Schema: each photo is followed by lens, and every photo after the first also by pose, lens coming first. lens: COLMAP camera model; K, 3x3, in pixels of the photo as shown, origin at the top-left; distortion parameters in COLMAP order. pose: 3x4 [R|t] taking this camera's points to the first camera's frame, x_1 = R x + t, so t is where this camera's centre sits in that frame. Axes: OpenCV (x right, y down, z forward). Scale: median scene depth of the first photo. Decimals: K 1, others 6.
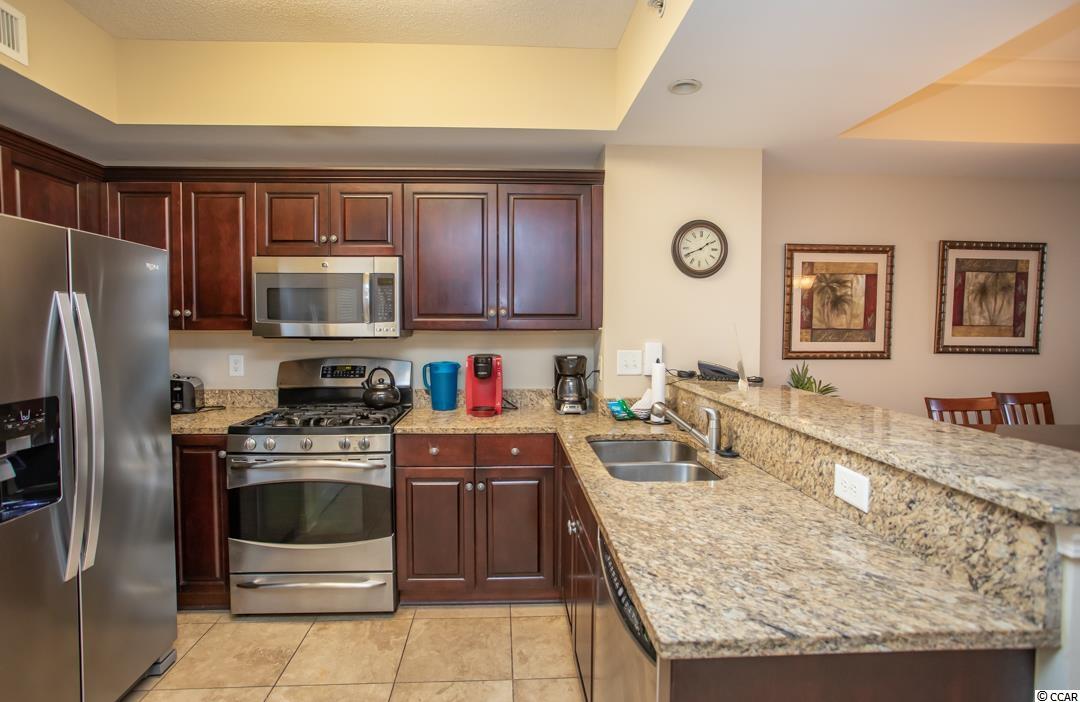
lens RADIAL K [[543.5, 0, 534.6], [0, 543.5, 337.6], [0, 0, 1]] dist [-0.064644, 0.035755]
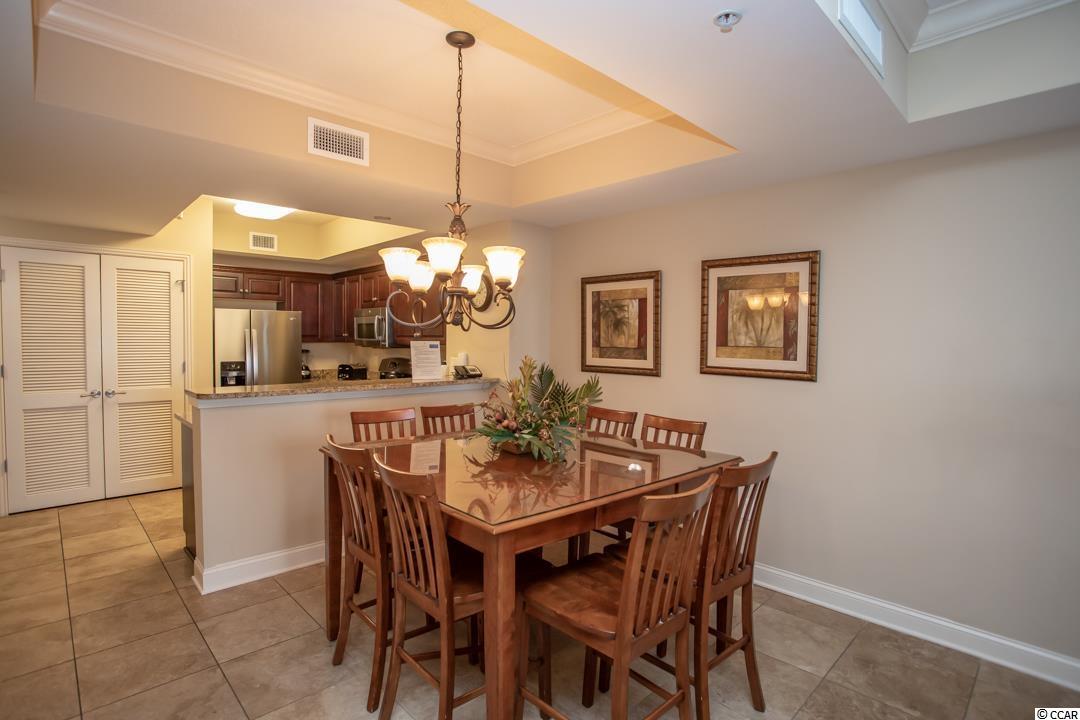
lens RADIAL K [[527.1, 0, 538.4], [0, 527.1, 352.3], [0, 0, 1]] dist [-0.084724, 0.033202]
pose [[0.660854, 0.024533, -0.750114, 1.546894], [-0.026552, 0.999604, 0.009301, -0.013799], [0.750045, 0.013770, 0.661244, 0.141467]]
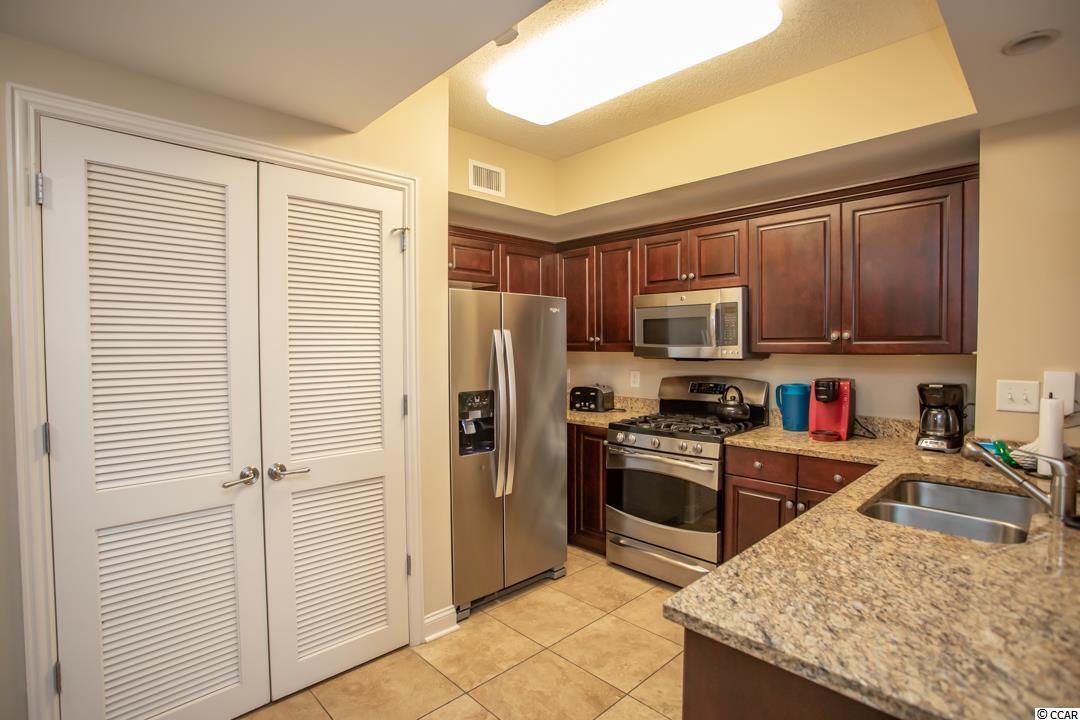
lens RADIAL K [[527.1, 0, 538.4], [0, 527.1, 352.3], [0, 0, 1]] dist [-0.084724, 0.033202]
pose [[0.648659, 0.006305, -0.761053, 0.289931], [-0.014084, 0.999894, -0.003721, -0.005207], [0.760949, 0.013133, 0.648679, -0.008118]]
